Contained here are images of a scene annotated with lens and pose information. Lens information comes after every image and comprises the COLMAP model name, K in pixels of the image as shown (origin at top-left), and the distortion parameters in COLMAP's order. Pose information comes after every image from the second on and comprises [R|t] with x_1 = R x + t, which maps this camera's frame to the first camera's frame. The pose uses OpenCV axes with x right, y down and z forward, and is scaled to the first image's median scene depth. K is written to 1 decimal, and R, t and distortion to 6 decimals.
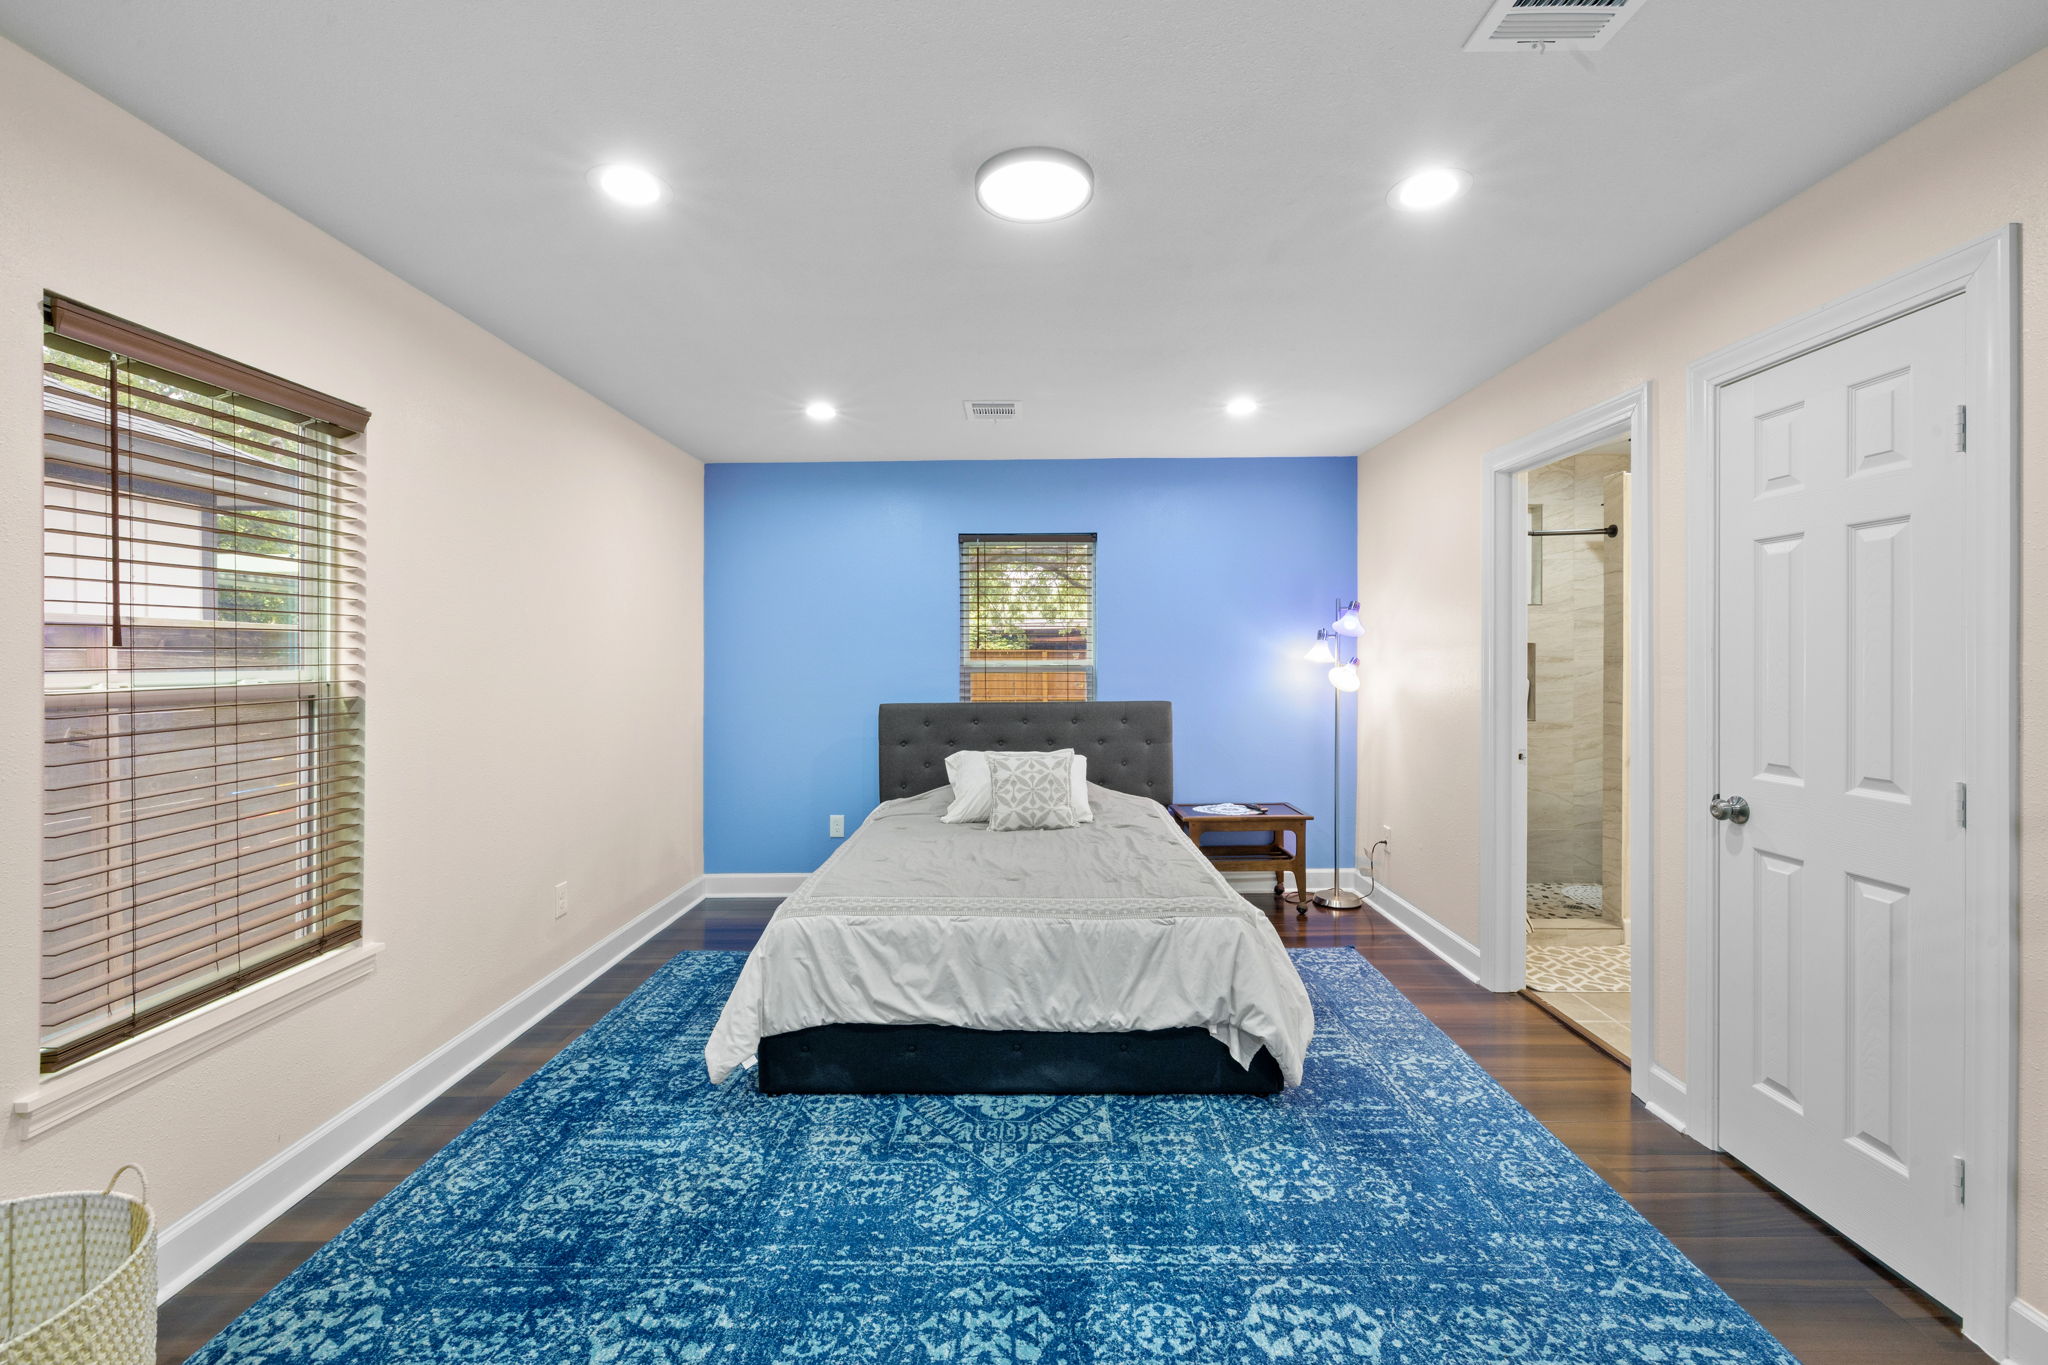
lens RADIAL K [[855.1, 0, 1018.7], [0, 855.1, 671.5], [0, 0, 1]] dist [0.000411, 0.000158]
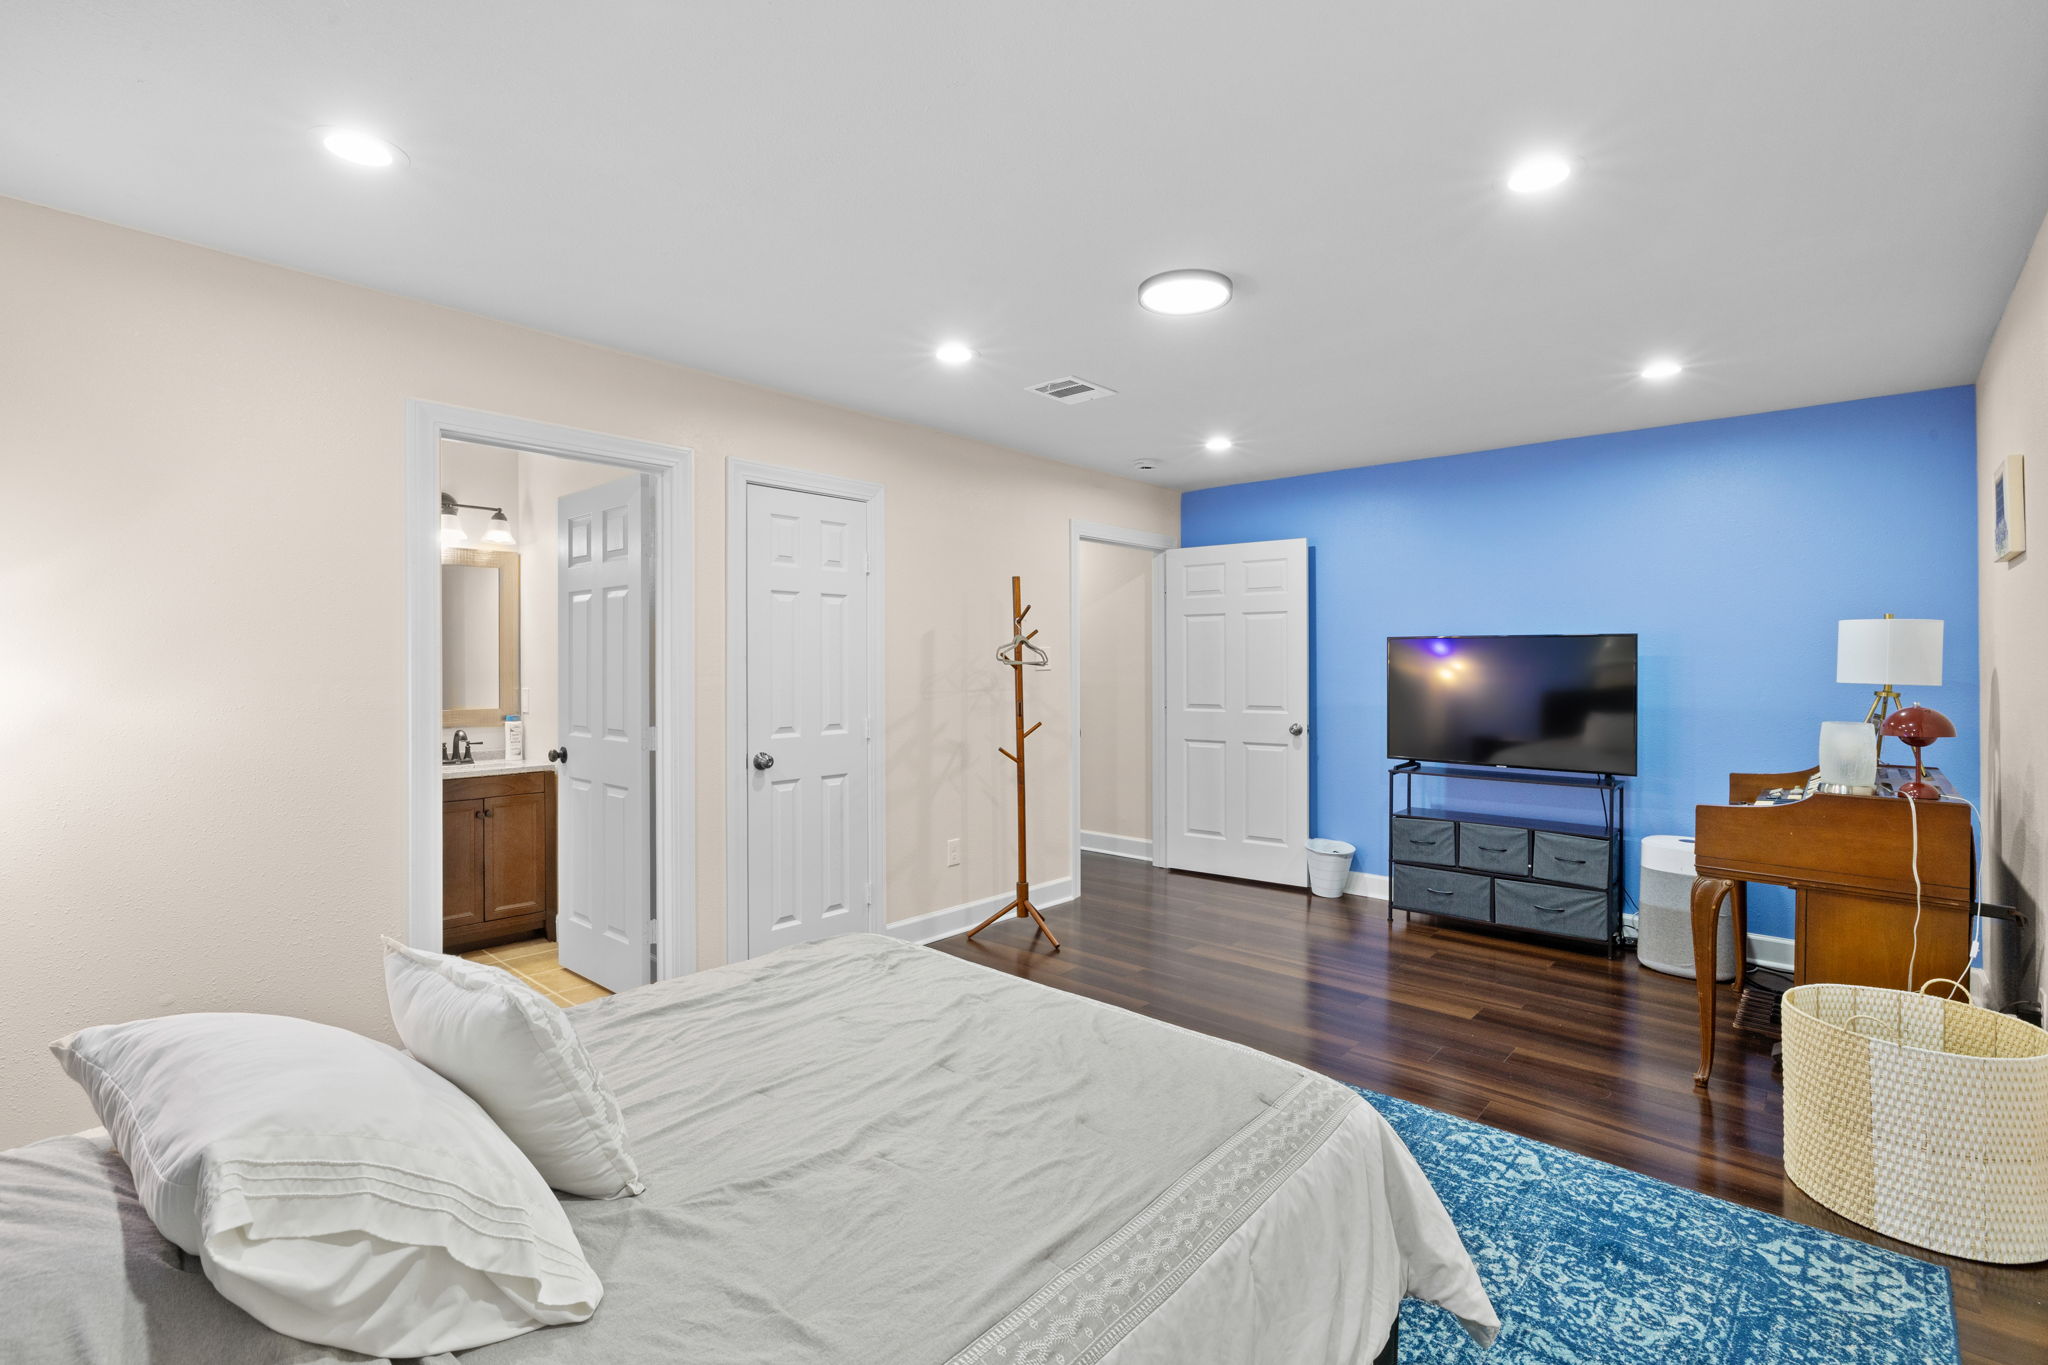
lens RADIAL K [[928.3, 0, 1026.1], [0, 928.3, 664.4], [0, 0, 1]] dist [-0.001263, 0.000101]
pose [[-0.752110, 0.002844, 0.659032, -0.568602], [0.012582, 0.999870, 0.010044, -0.022672], [-0.658918, 0.015846, -0.752048, 1.746139]]
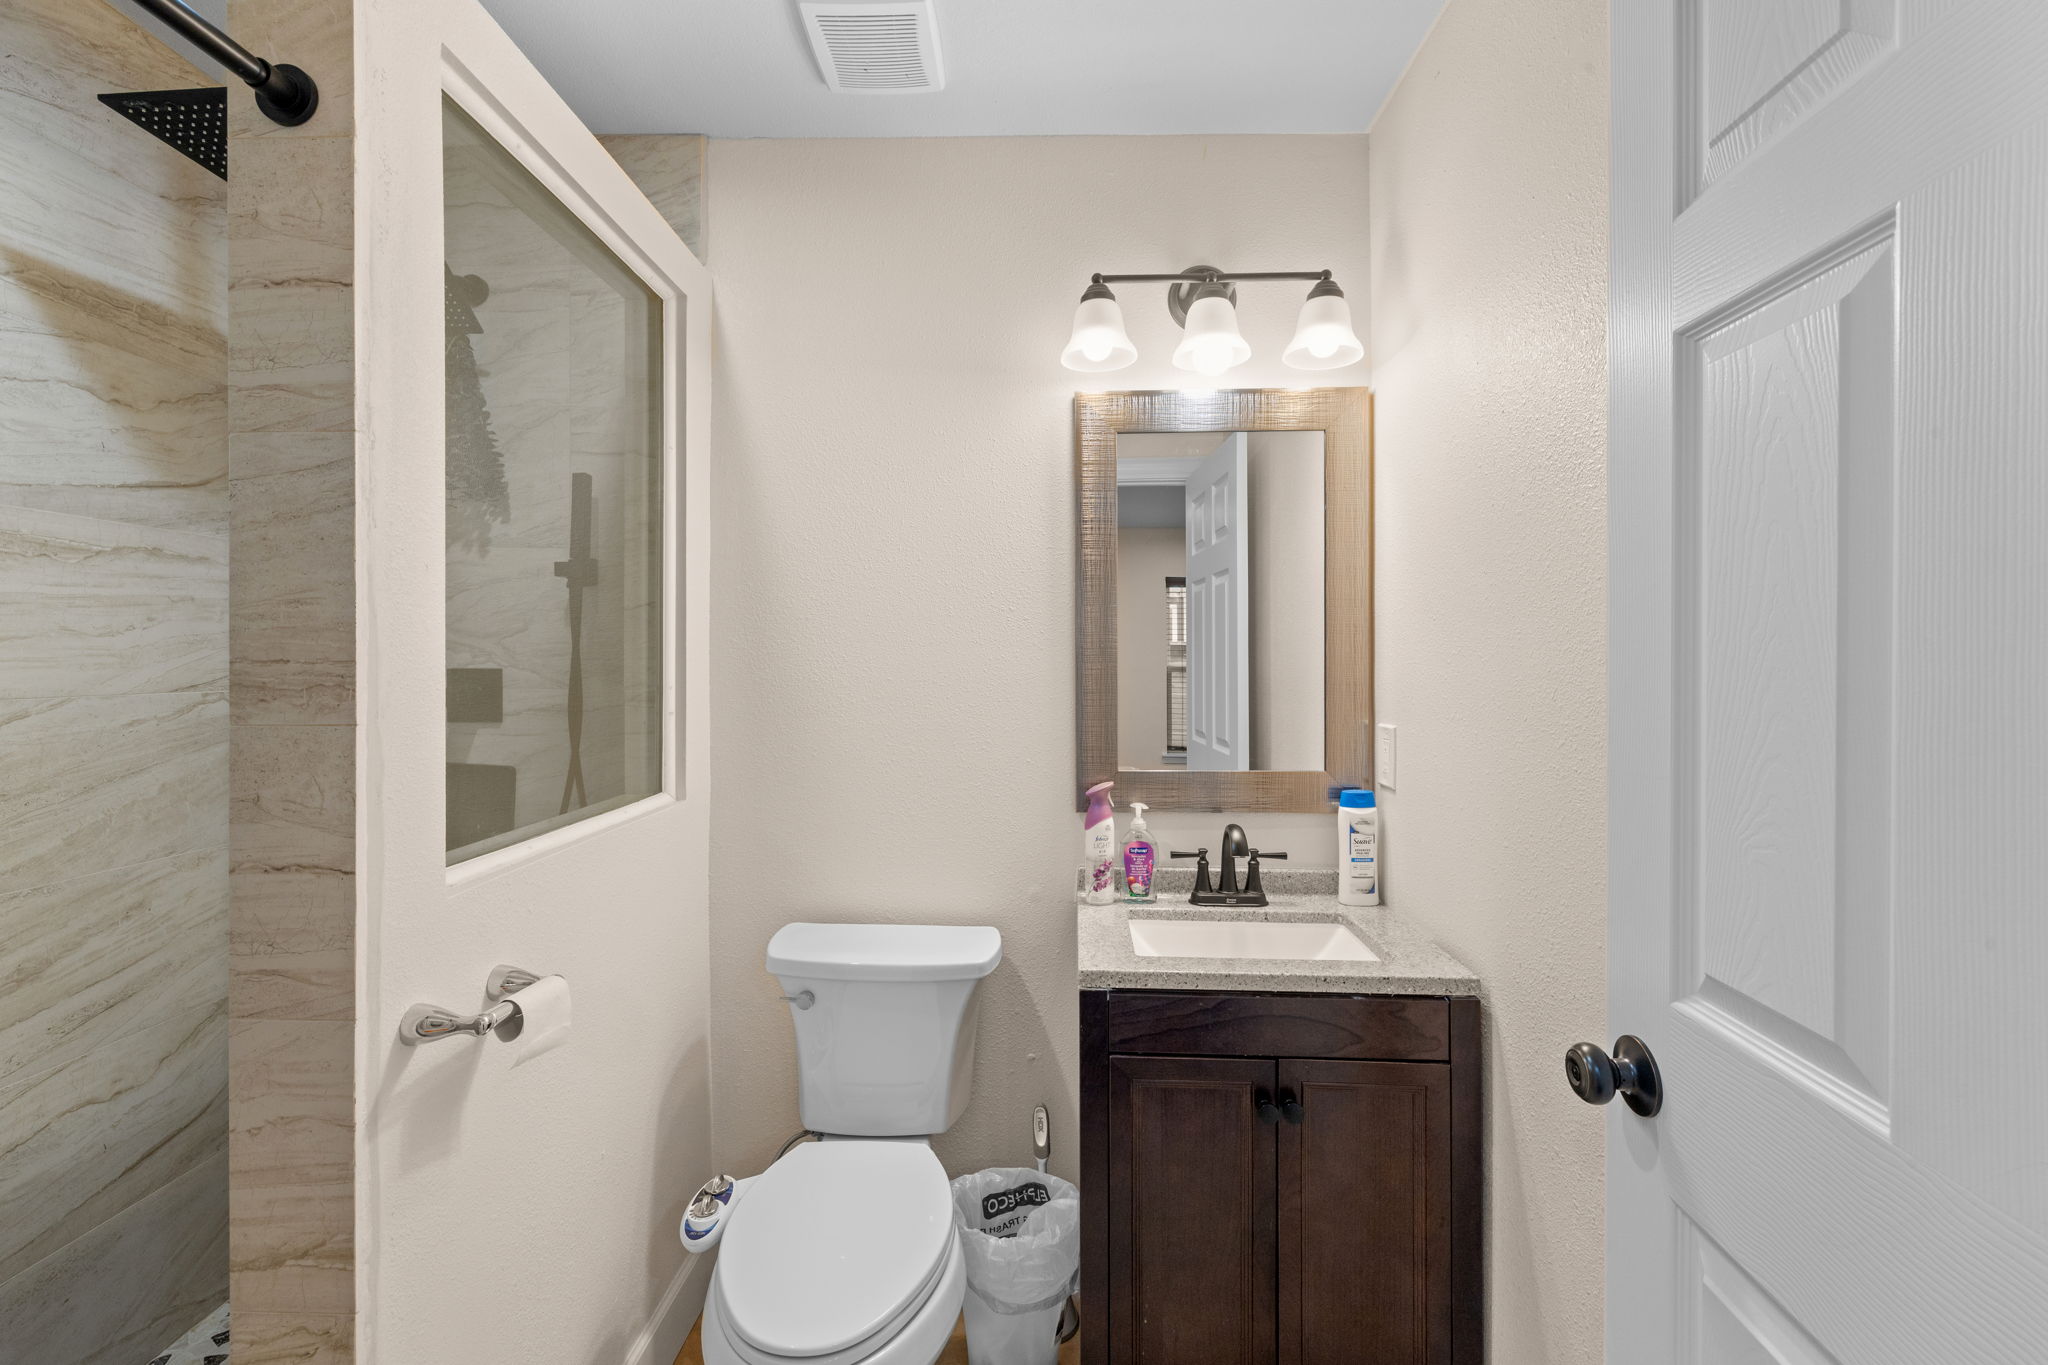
lens RADIAL K [[861.1, 0, 1018.9], [0, 861.1, 658.6], [0, 0, 1]] dist [-0.000393, 0.000200]
pose [[0.019117, 0.001223, 0.999816, 0.750996], [0.013699, 0.999905, -0.001485, -0.023689], [-0.999723, 0.013725, 0.019099, 1.276933]]
